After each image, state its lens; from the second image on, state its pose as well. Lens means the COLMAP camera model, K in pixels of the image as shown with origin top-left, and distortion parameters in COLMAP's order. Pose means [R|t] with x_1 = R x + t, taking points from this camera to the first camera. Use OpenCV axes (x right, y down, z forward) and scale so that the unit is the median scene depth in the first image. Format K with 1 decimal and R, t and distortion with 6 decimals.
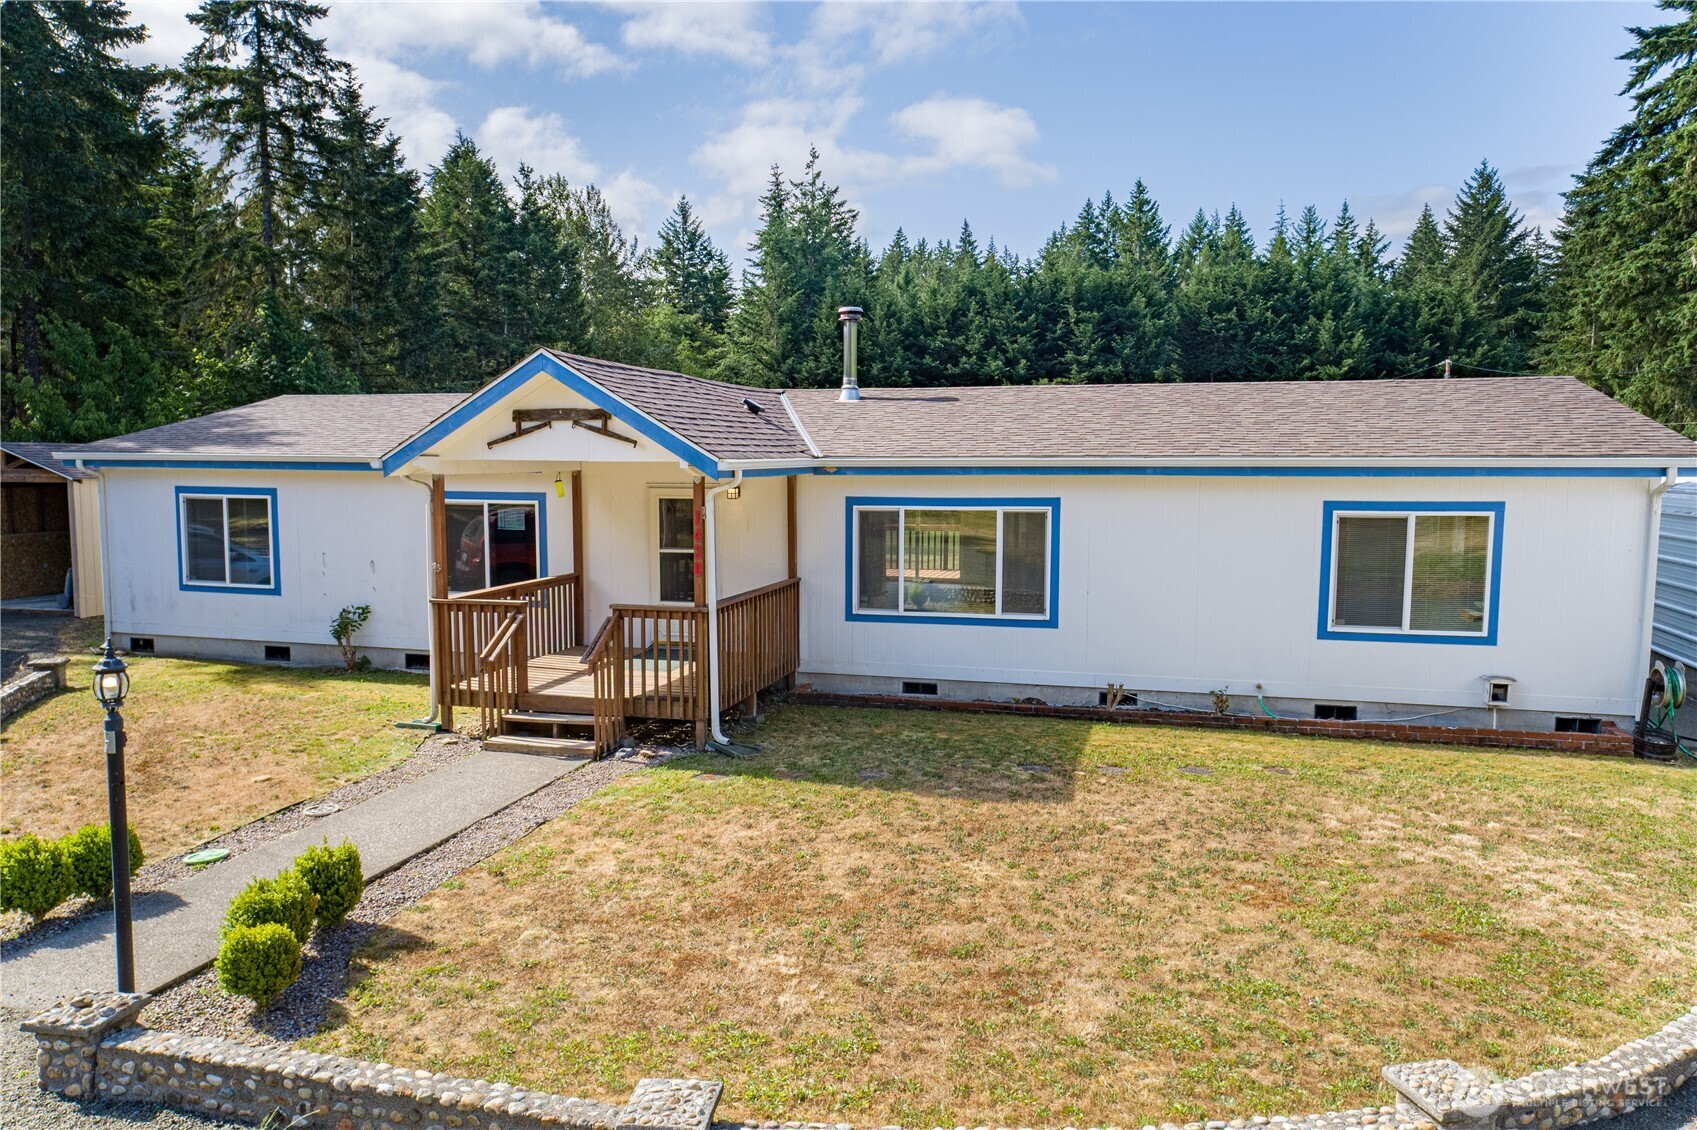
lens RADIAL K [[1171.2, 0, 837.8], [0, 1171.2, 570.5], [0, 0, 1]] dist [-0.000261, 0.006684]
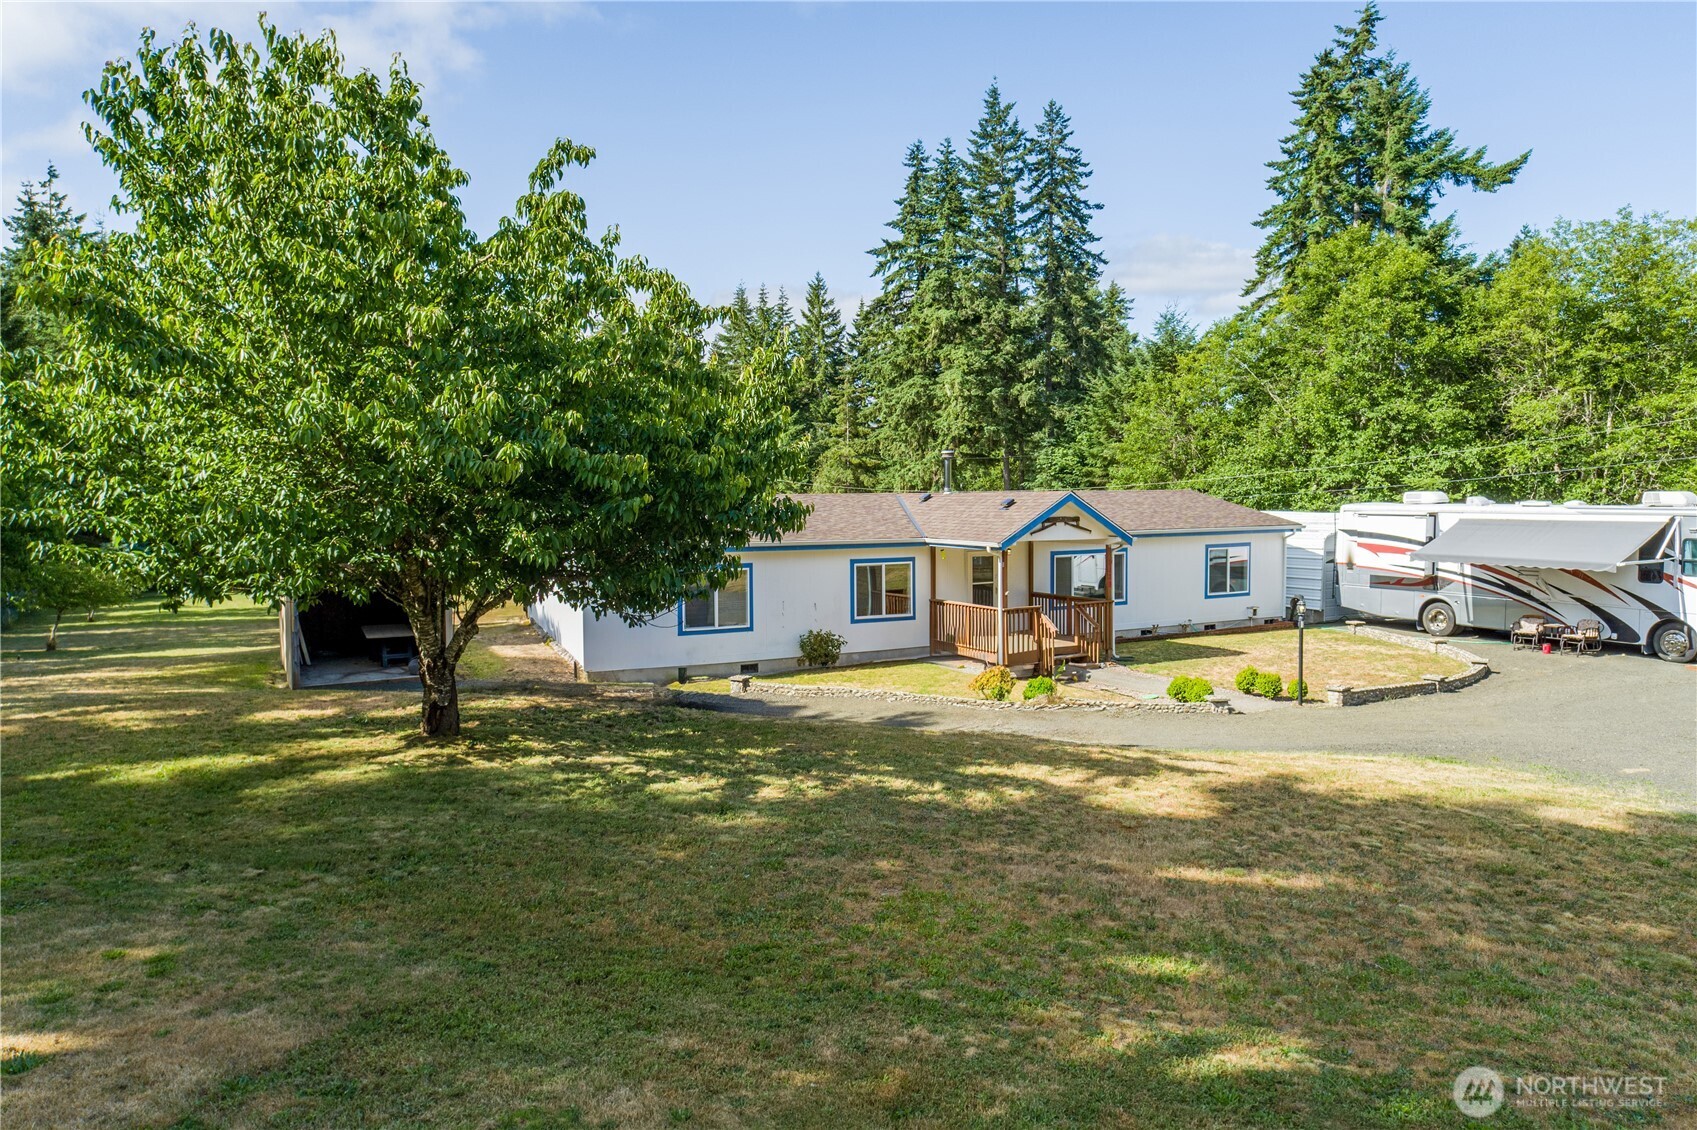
lens RADIAL K [[1159.7, 0, 873.9], [0, 1159.7, 564.4], [0, 0, 1]] dist [-0.001016, 0.000649]
pose [[0.704235, -0.050533, 0.708166, -0.450118], [0.079607, 0.996794, -0.008037, -0.012851], [-0.705489, 0.062035, 0.706000, -0.066279]]
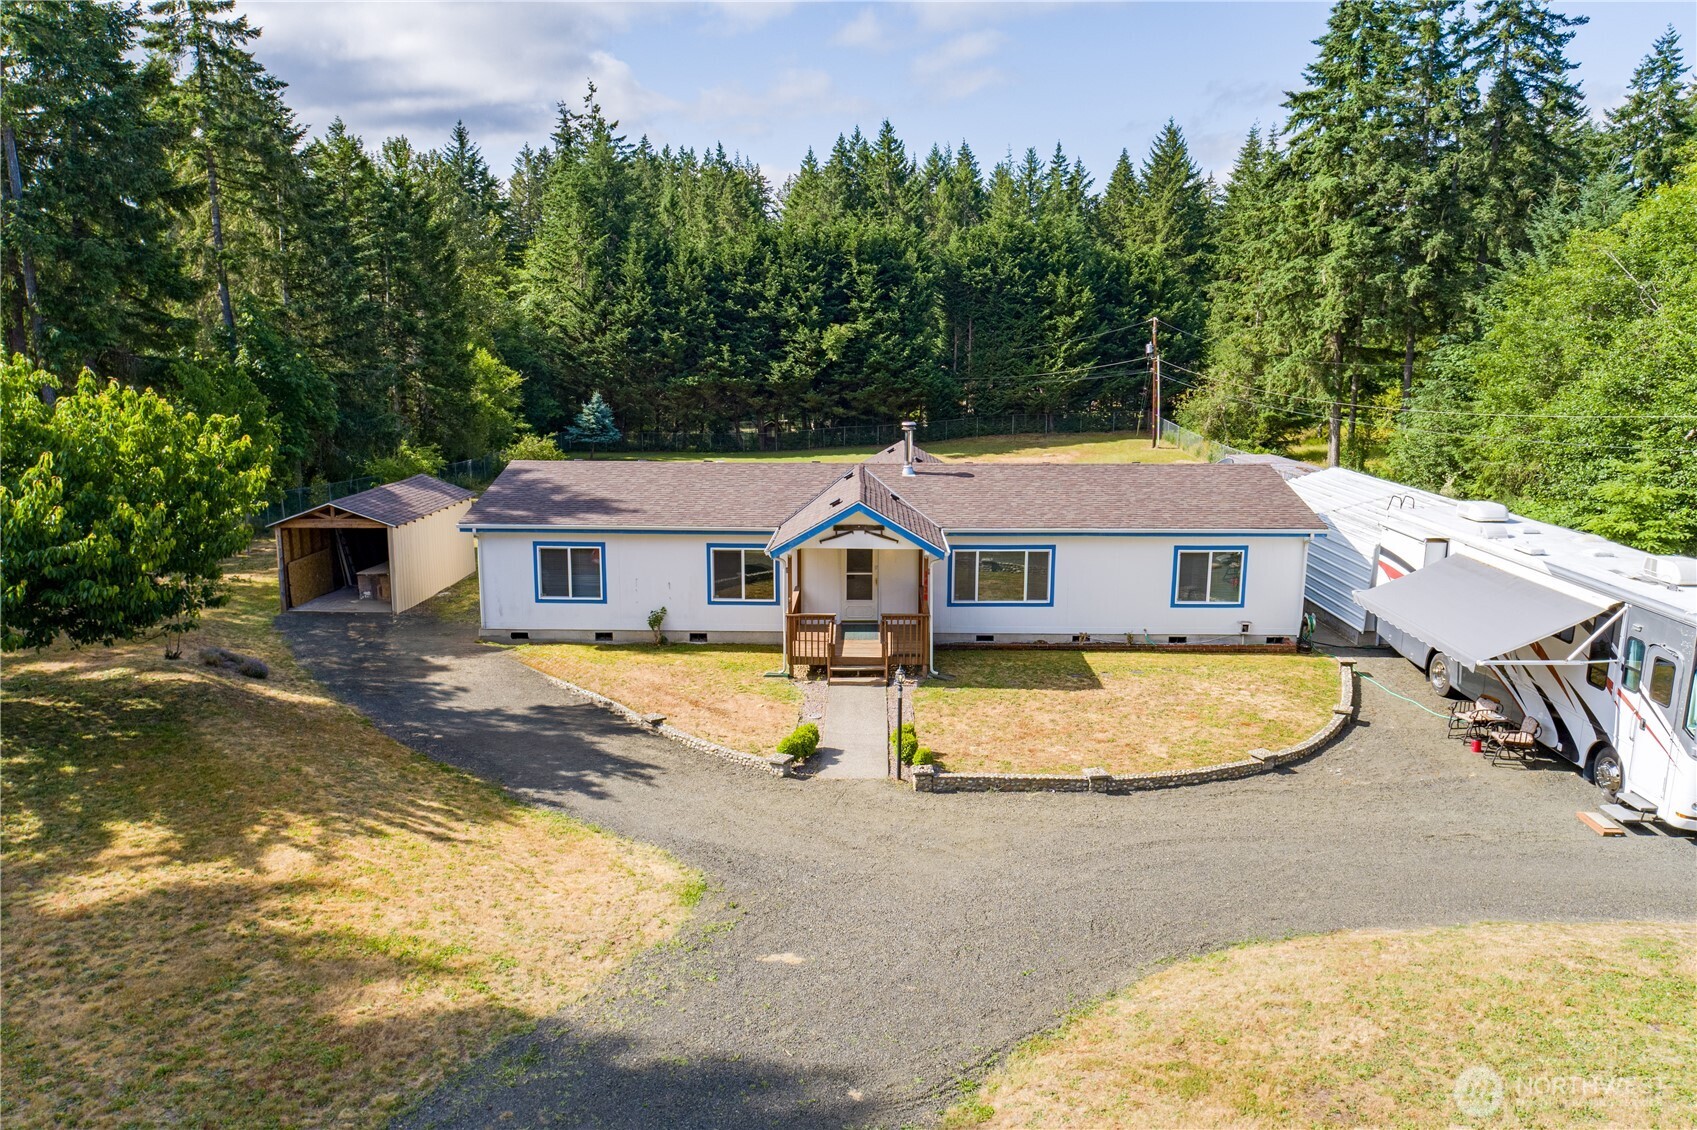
lens RADIAL K [[1195.0, 0, 848.5], [0, 1195.0, 565.0], [0, 0, 1]] dist [-0.001033, 0.005578]
pose [[0.967568, -0.047395, 0.248123, -0.174899], [0.024516, 0.995223, 0.094501, -0.059432], [-0.251417, -0.085354, 0.964108, -0.241067]]
